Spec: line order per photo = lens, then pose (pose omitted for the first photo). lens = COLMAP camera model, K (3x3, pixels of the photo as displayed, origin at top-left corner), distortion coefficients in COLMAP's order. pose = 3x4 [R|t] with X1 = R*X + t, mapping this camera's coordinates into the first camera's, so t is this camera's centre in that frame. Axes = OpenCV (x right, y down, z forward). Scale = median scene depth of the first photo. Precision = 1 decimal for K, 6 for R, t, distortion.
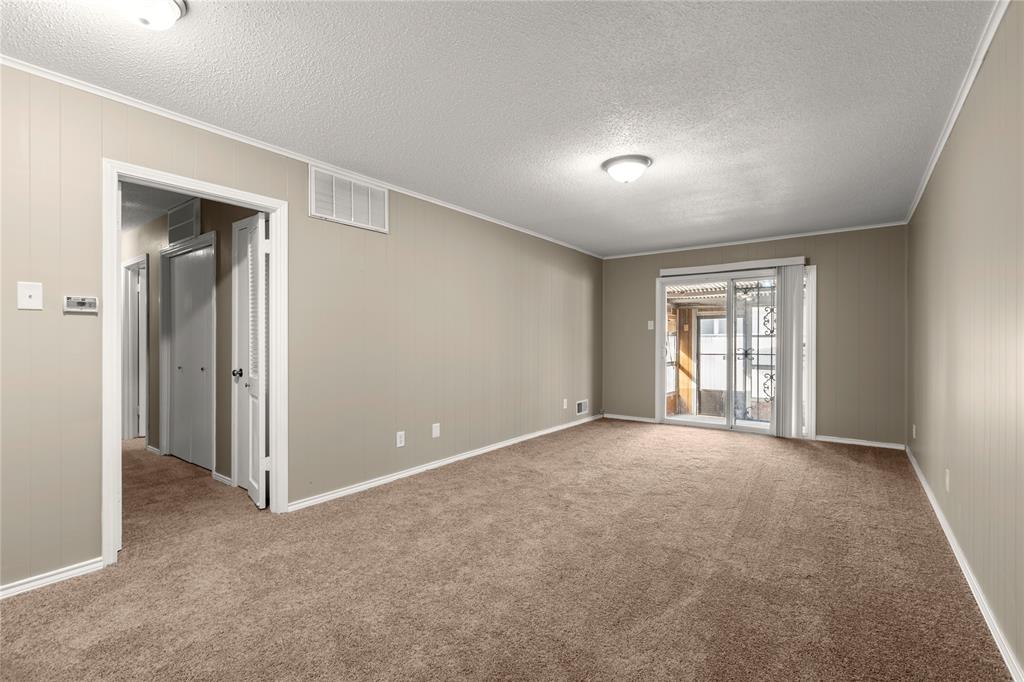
lens RADIAL K [[459.3, 0, 514.6], [0, 459.3, 340.6], [0, 0, 1]] dist [0.000163, -0.000592]
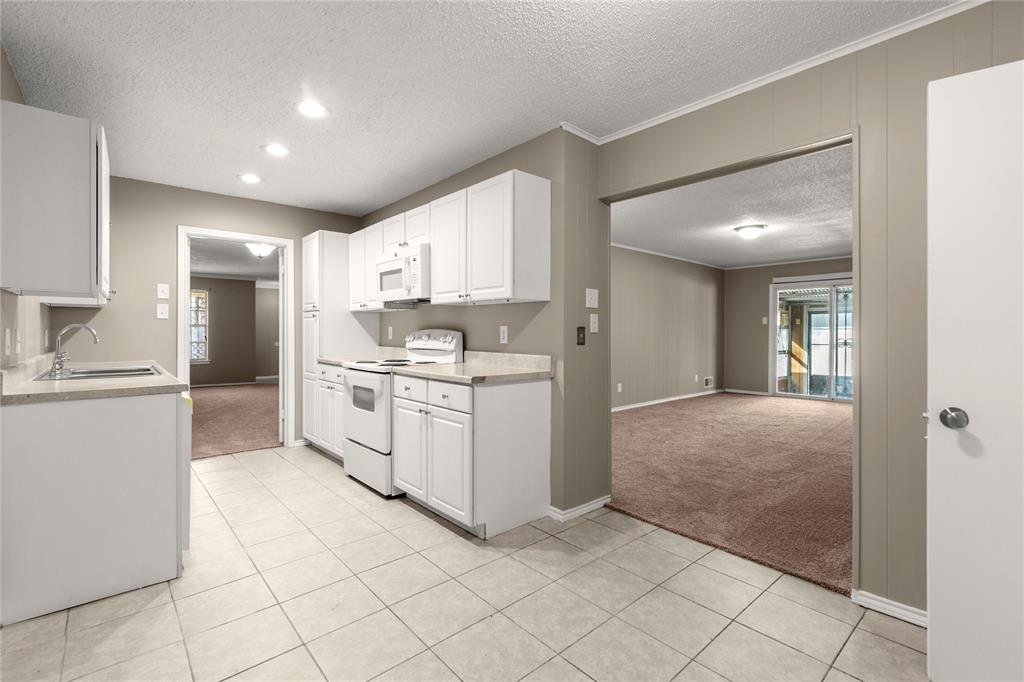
lens RADIAL K [[459.3, 0, 513.5], [0, 459.3, 336.7], [0, 0, 1]] dist [0.000163, -0.000592]
pose [[0.977848, 0.002790, -0.209296, -0.116987], [-0.001075, 0.999965, 0.008305, 0.001739], [0.209312, -0.007896, 0.977817, -0.386770]]
